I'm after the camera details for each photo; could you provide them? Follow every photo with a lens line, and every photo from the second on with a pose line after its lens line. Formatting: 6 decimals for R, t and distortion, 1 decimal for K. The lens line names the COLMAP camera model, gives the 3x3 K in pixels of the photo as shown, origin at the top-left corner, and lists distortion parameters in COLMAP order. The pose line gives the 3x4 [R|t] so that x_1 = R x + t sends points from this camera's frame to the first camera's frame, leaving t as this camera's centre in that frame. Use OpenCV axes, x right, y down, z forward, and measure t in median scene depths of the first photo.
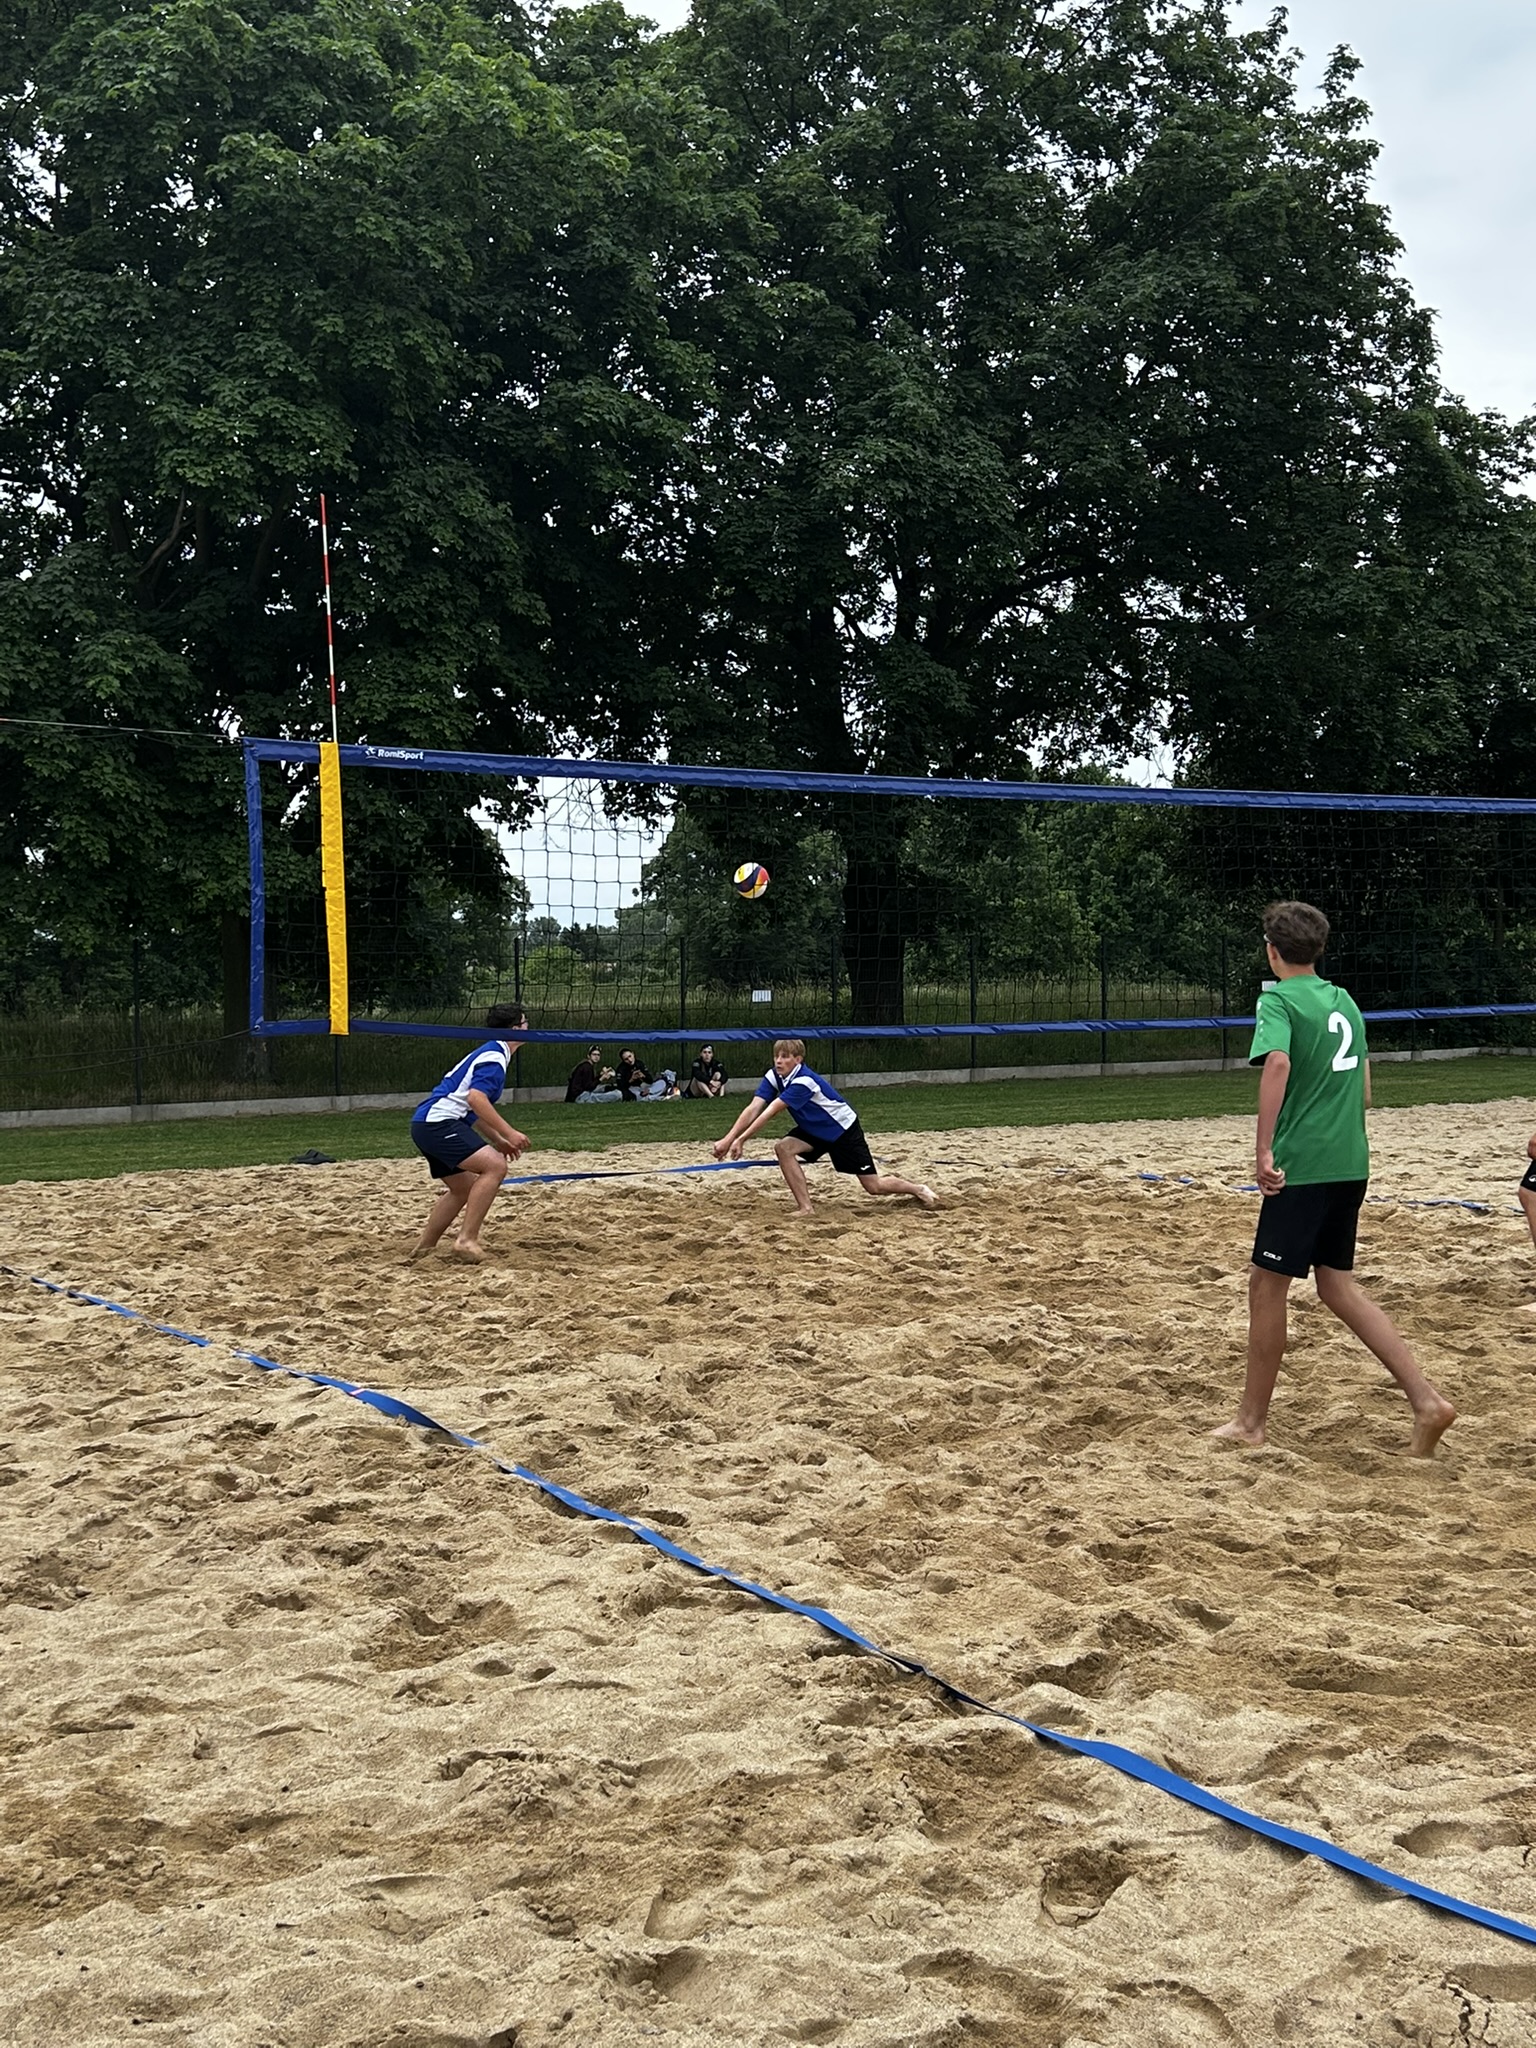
lens RADIAL K [[2368.4, 0, 767.9], [0, 2368.4, 1006.5], [0, 0, 1]] dist [0.071254, 0.000000]
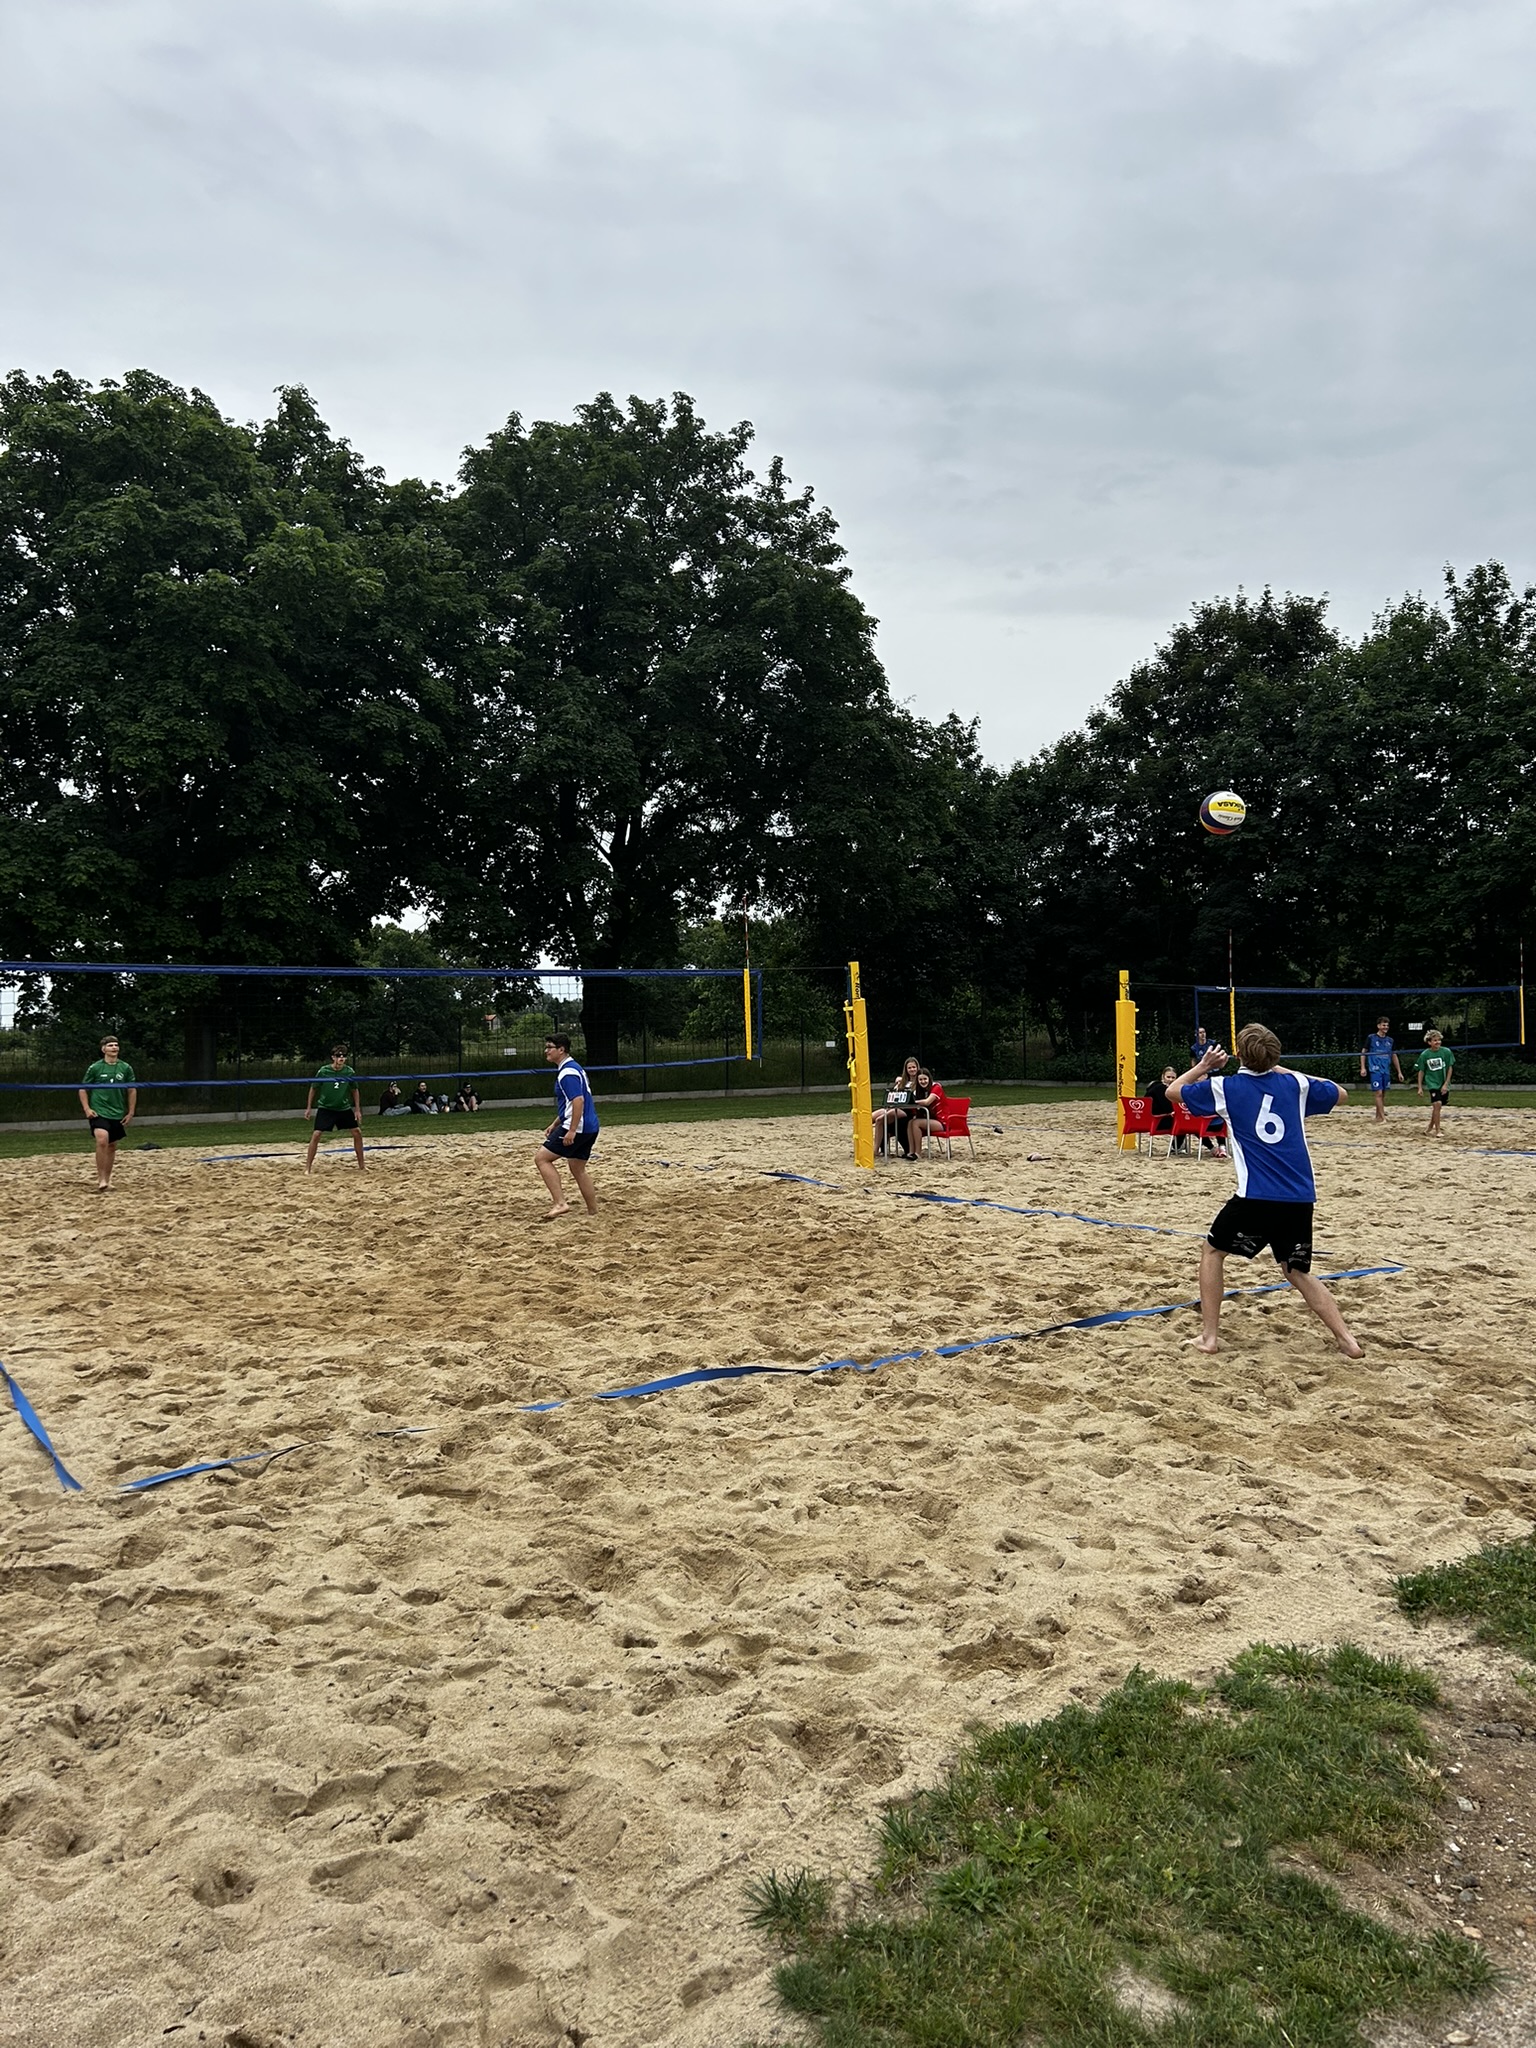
lens RADIAL K [[1544.1, 0, 767.6], [0, 1544.1, 1023.8], [0, 0, 1]] dist [0.063800, -0.060382]
pose [[0.999120, -0.001582, 0.041909, 0.292485], [0.002313, 0.999846, -0.017406, -0.010062], [-0.041875, 0.017488, 0.998970, -0.274485]]
